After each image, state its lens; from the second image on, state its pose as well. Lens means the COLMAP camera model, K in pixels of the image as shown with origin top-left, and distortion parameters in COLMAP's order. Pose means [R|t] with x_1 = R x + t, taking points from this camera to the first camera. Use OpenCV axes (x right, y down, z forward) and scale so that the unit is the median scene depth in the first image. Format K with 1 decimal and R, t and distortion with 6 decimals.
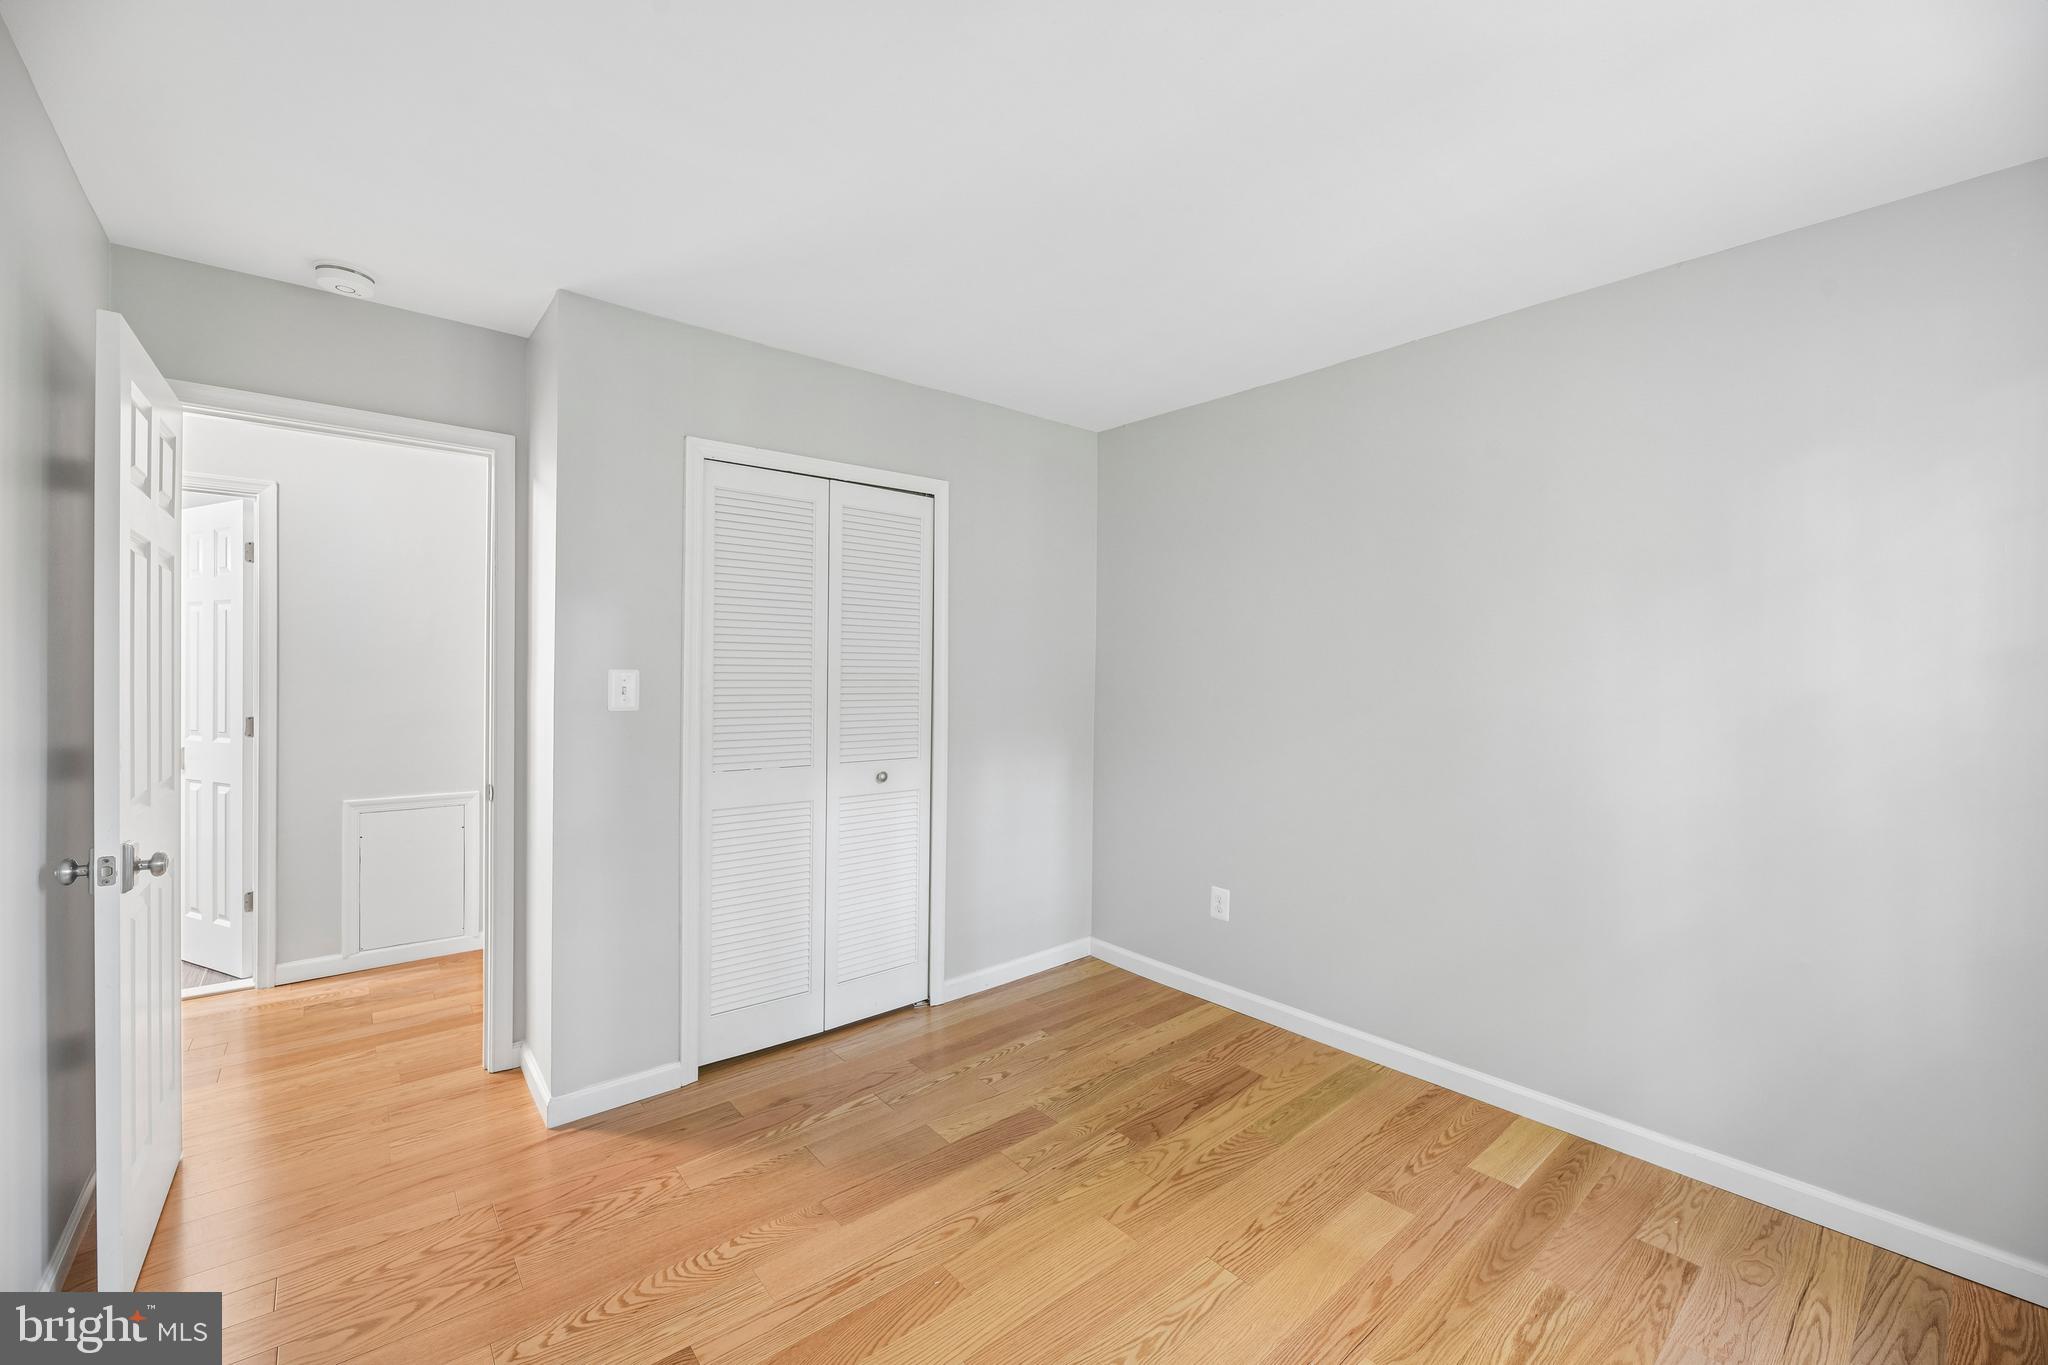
lens RADIAL K [[819.4, 0, 1036.4], [0, 819.4, 679.4], [0, 0, 1]] dist [-0.000236, -0.003691]
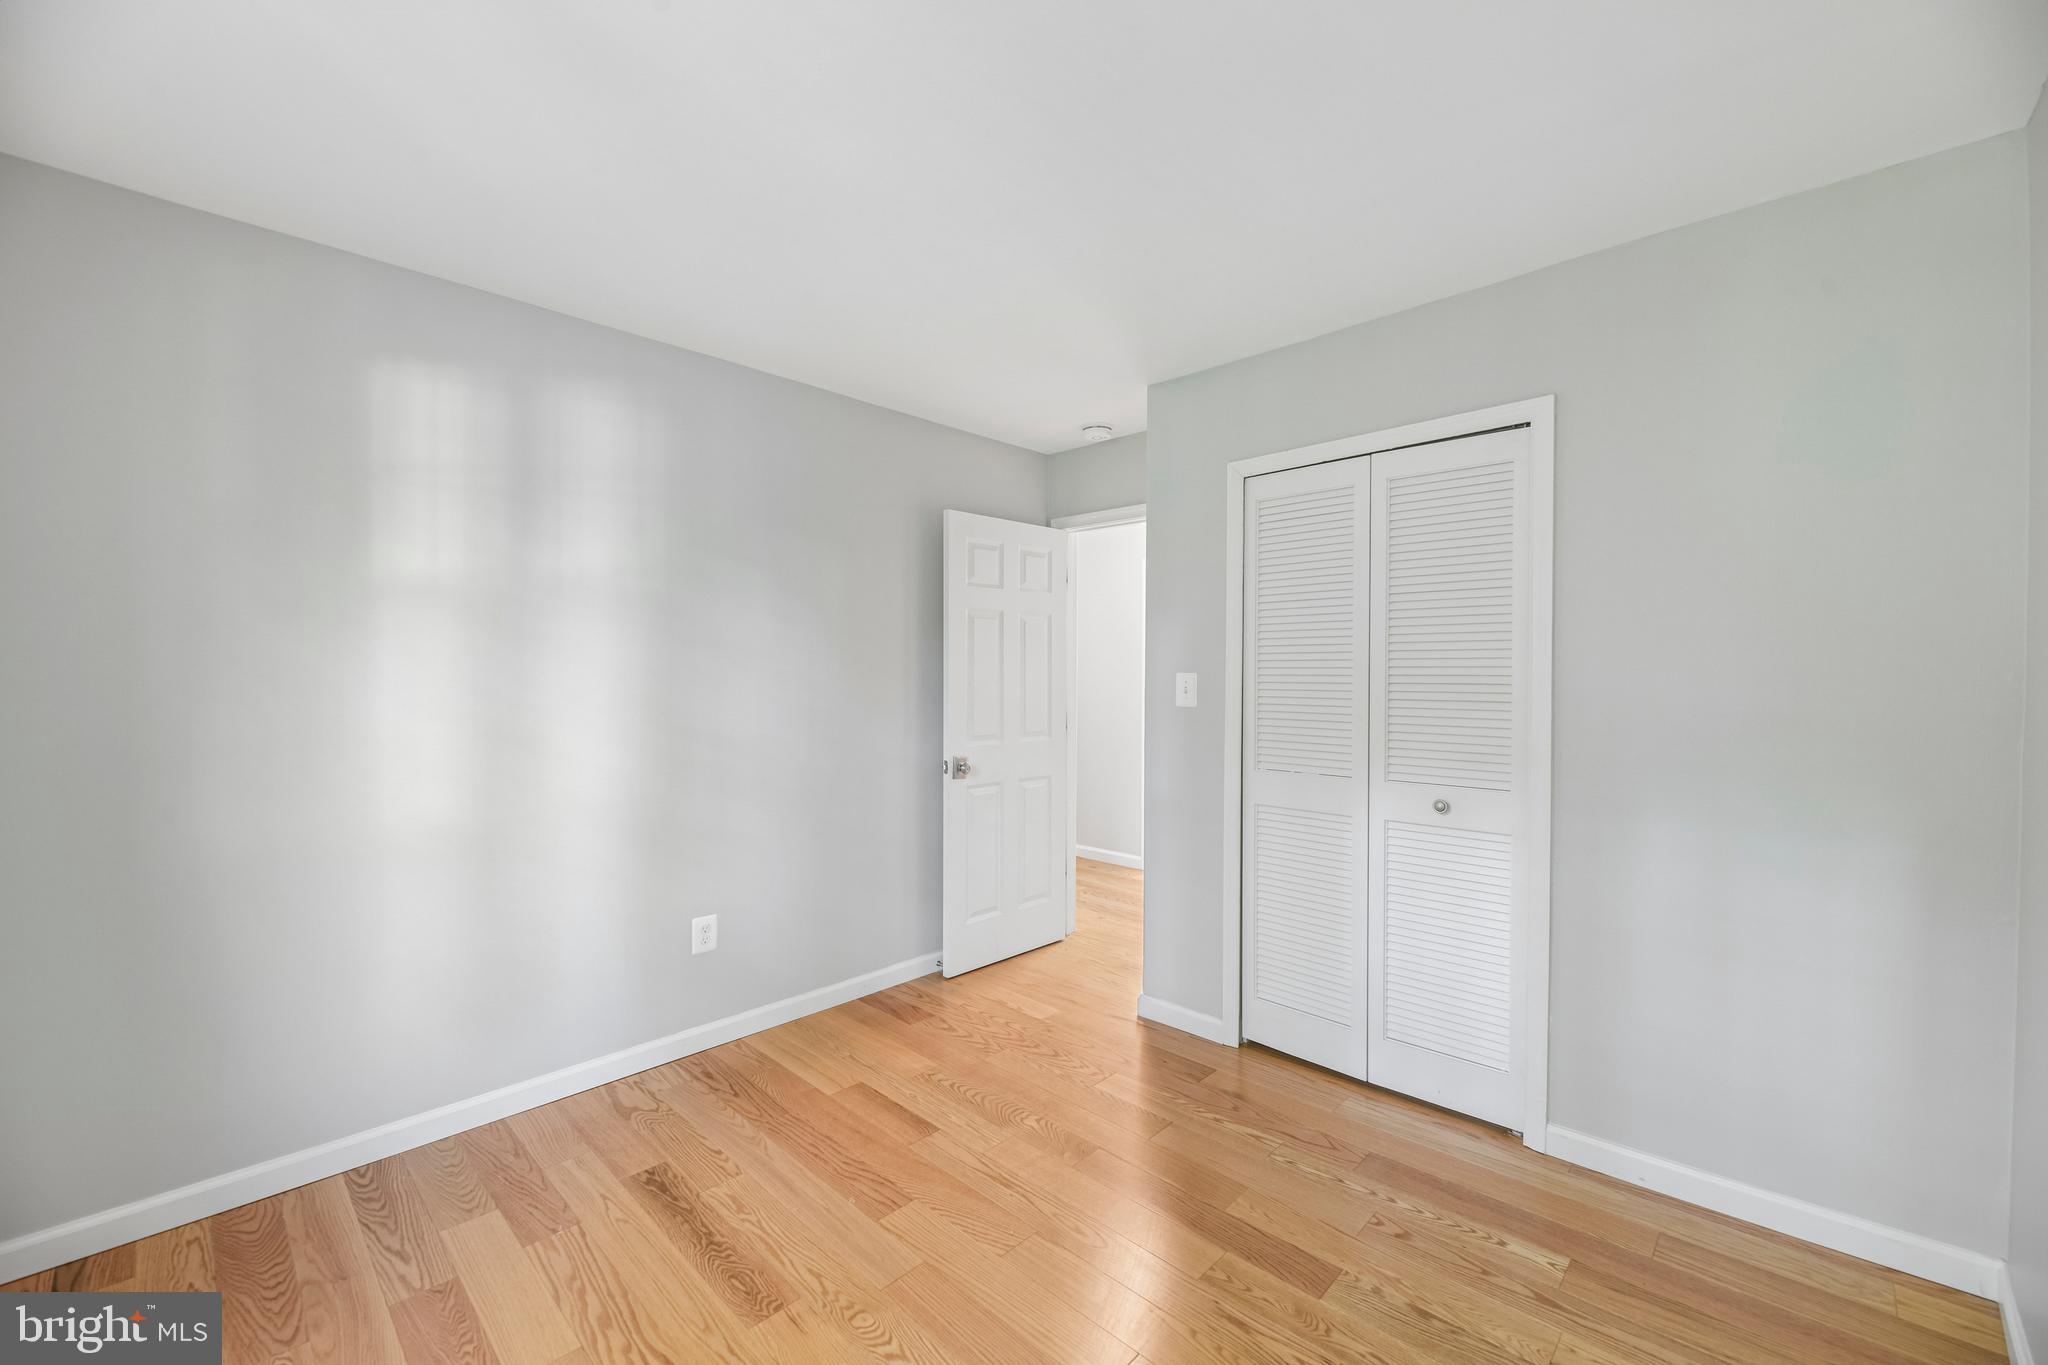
lens RADIAL K [[819.4, 0, 1036.4], [0, 819.4, 679.4], [0, 0, 1]] dist [-0.000236, -0.003691]
pose [[0.102995, -0.003649, -0.994675, 0.633574], [-0.009445, 0.999945, -0.004646, 0.004972], [0.994637, 0.009873, 0.102955, 0.601116]]
